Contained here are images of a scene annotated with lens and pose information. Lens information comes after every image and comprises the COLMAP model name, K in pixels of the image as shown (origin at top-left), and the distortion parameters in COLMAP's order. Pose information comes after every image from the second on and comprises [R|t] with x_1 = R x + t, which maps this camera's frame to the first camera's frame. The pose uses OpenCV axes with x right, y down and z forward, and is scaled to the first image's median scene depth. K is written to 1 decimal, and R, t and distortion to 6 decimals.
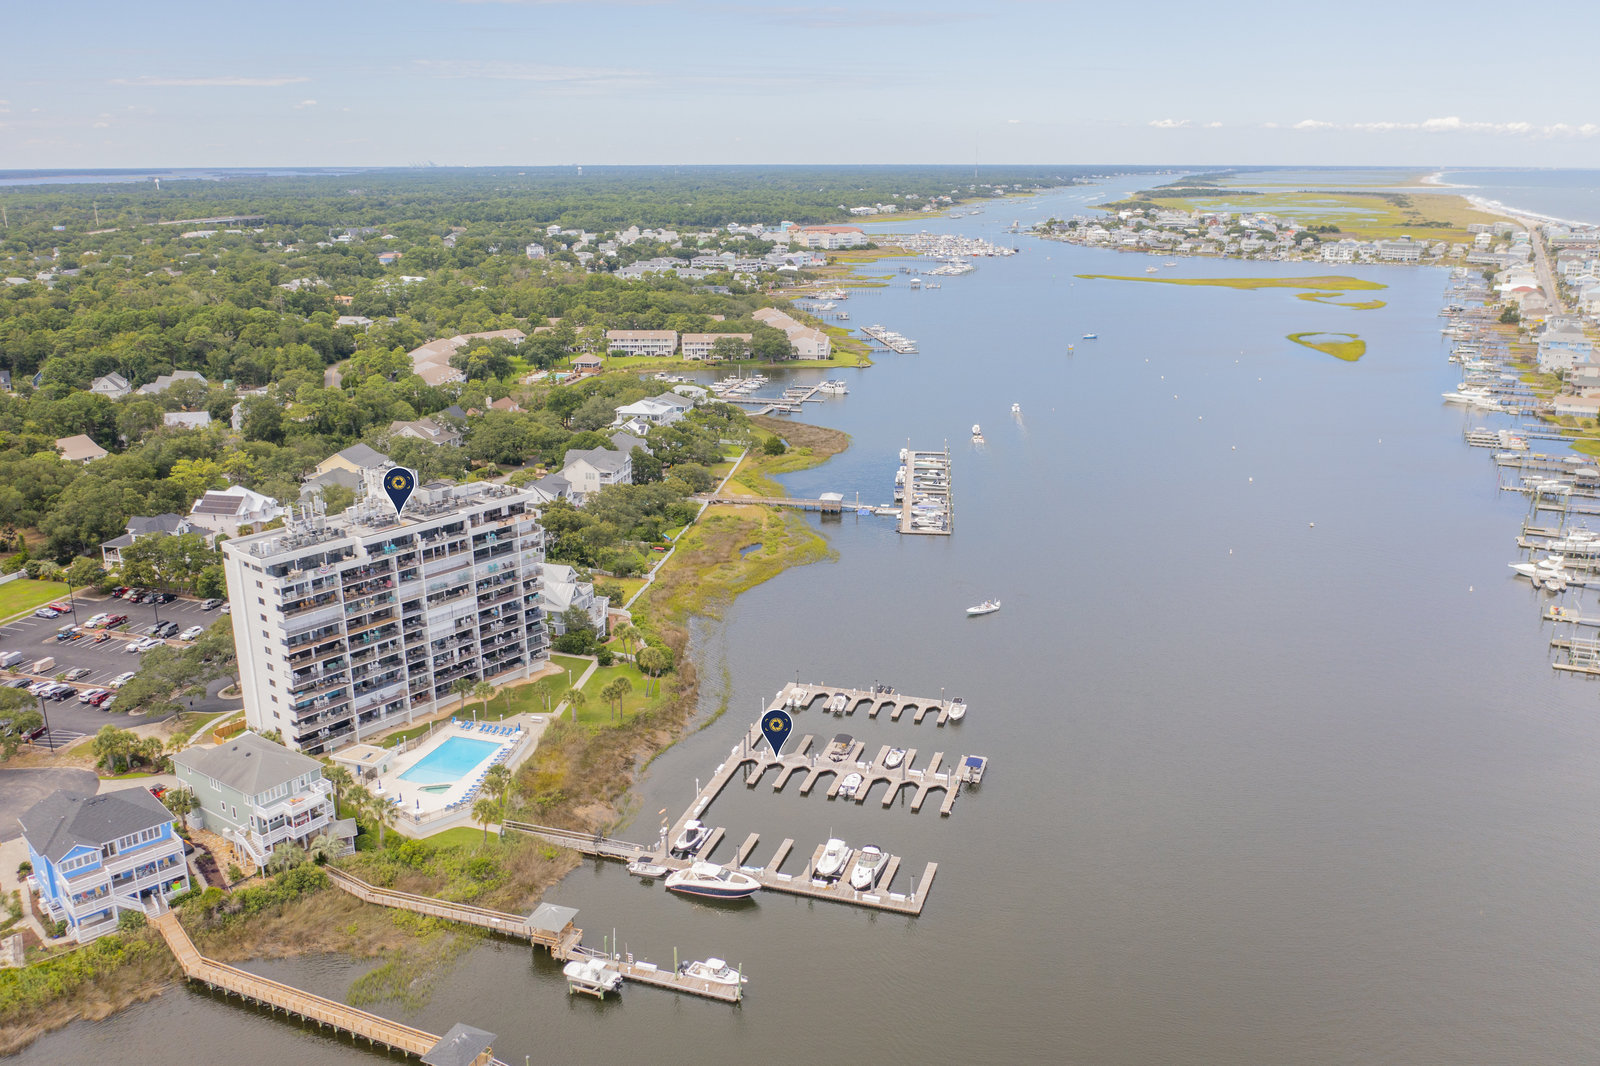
lens RADIAL K [[1271.4, 0, 800.0], [0, 1271.4, 533.0], [0, 0, 1]] dist [-0.021273, 0.016115]
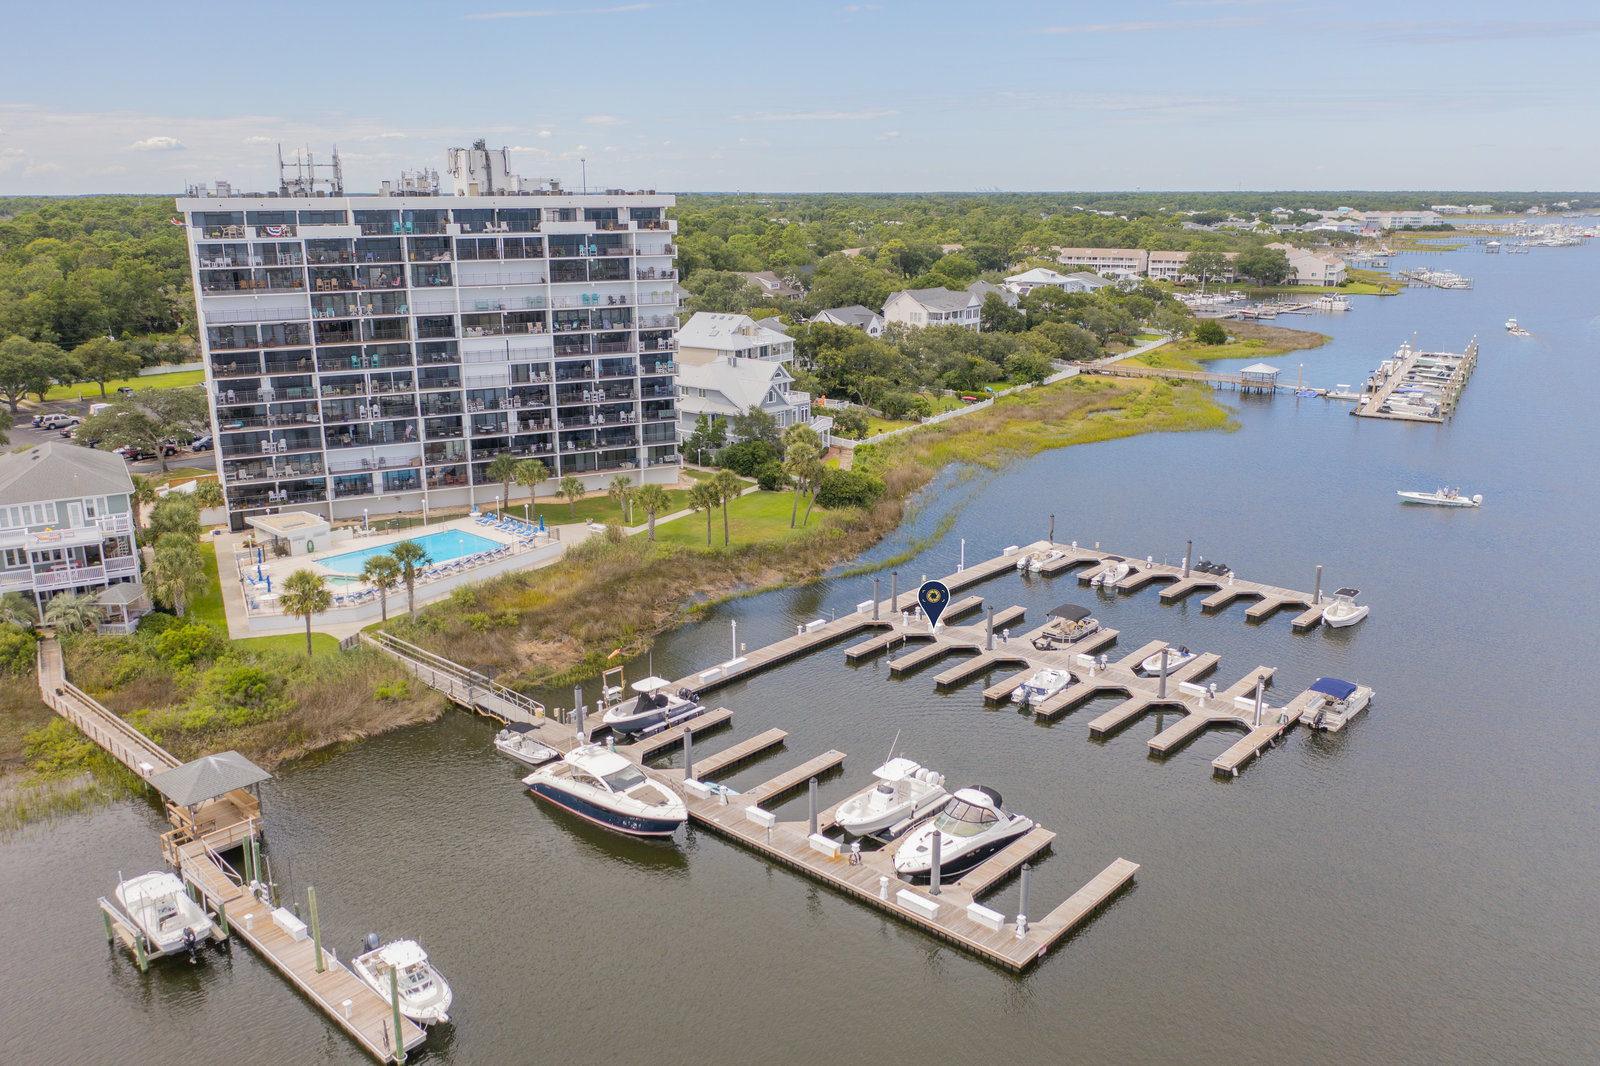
lens RADIAL K [[1271.4, 0, 800.0], [0, 1271.4, 533.0], [0, 0, 1]] dist [-0.021273, 0.016115]
pose [[0.911564, 0.108307, -0.396636, 0.125106], [-0.117043, 0.993124, 0.002193, 0.134825], [0.394147, 0.044424, 0.917973, 0.470921]]
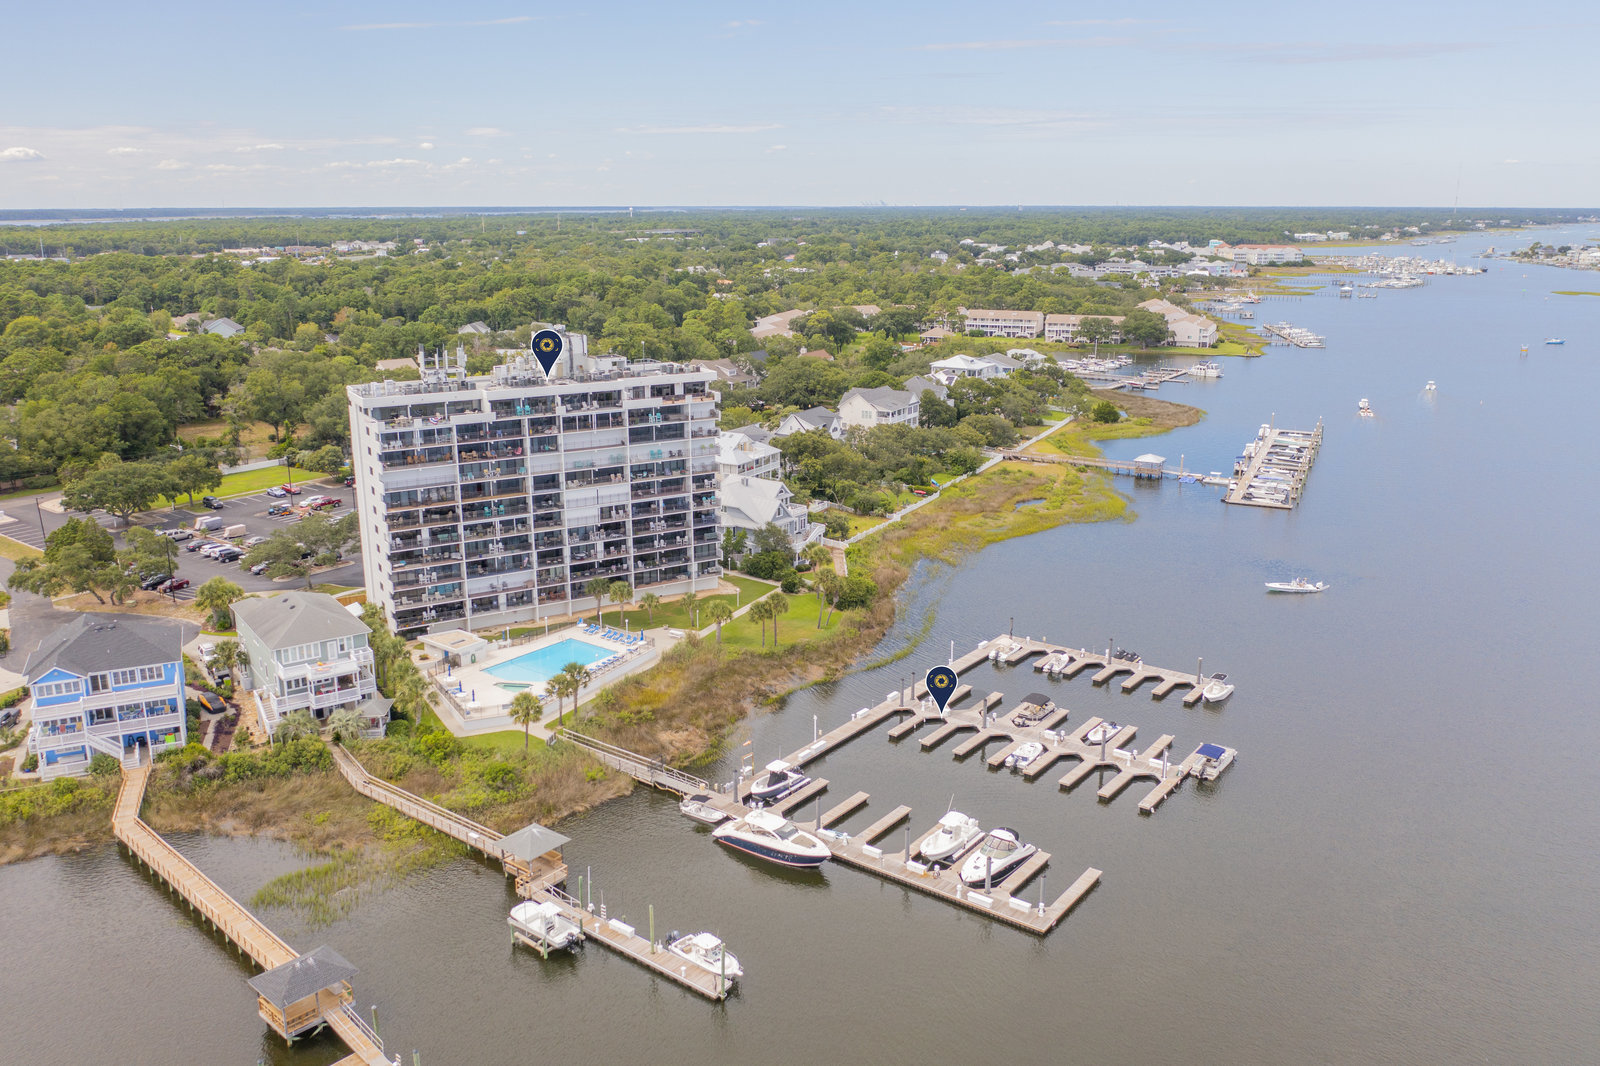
lens RADIAL K [[1271.4, 0, 800.0], [0, 1271.4, 533.0], [0, 0, 1]] dist [-0.021273, 0.016115]
pose [[0.943675, 0.085929, -0.319521, 0.124545], [-0.095808, 0.995282, -0.015297, 0.085692], [0.316700, 0.045048, 0.947456, 0.242329]]
